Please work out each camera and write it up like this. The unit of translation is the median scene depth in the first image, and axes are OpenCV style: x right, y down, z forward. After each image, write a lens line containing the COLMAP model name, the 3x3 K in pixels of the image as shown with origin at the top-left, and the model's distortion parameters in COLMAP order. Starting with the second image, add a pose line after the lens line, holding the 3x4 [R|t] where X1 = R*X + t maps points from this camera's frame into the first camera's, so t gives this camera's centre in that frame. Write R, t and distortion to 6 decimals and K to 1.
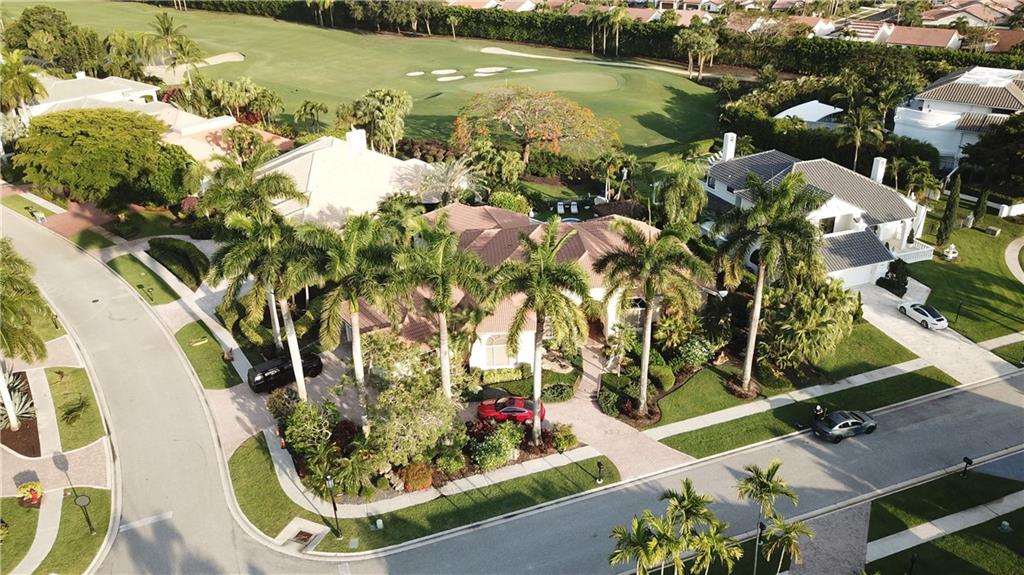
lens RADIAL K [[772.7, 0, 512.0], [0, 772.7, 287.5], [0, 0, 1]] dist [-0.003101, 0.002565]
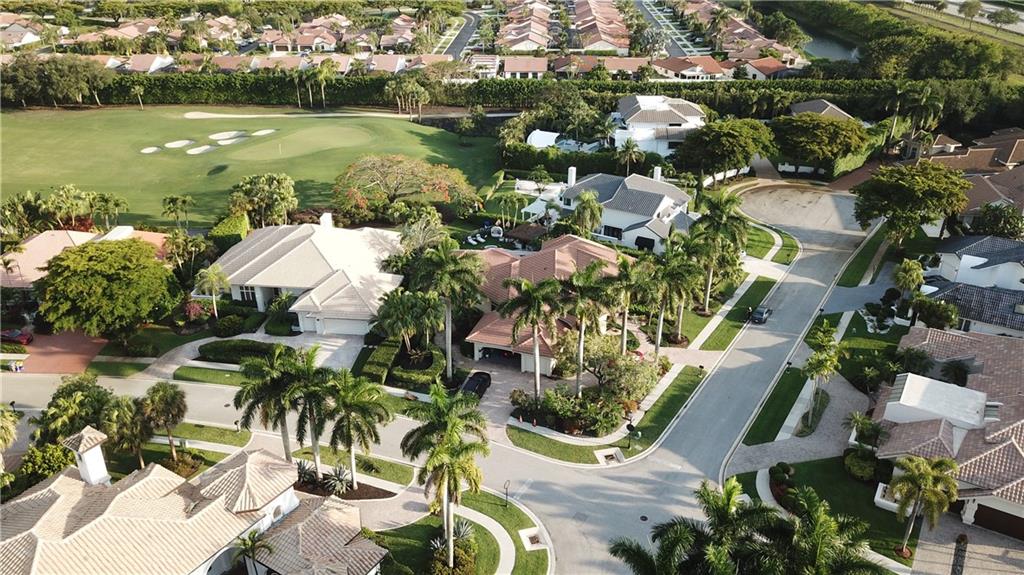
lens RADIAL K [[772.7, 0, 512.0], [0, 772.7, 287.5], [0, 0, 1]] dist [-0.003101, 0.002565]
pose [[0.801181, -0.249368, 0.543990, -0.399365], [0.253836, 0.964823, 0.068434, -0.062357], [-0.541919, 0.083257, 0.836296, -0.096745]]
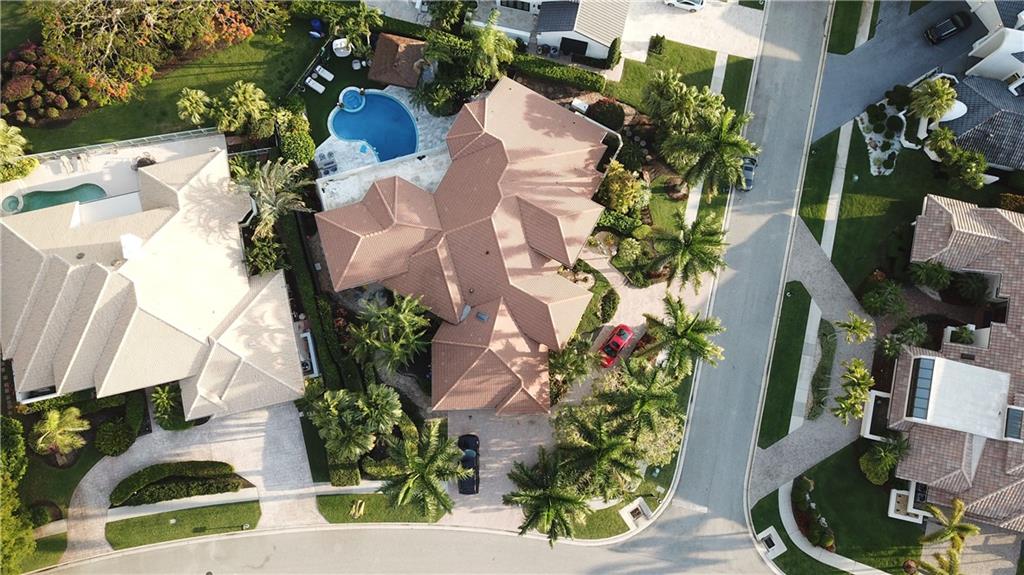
lens RADIAL K [[772.7, 0, 512.0], [0, 772.7, 287.5], [0, 0, 1]] dist [-0.003101, 0.002565]
pose [[0.550833, -0.820450, 0.153113, -0.087483], [0.360362, 0.399269, 0.843044, -0.428516], [-0.752809, -0.409201, 0.515590, 0.175834]]
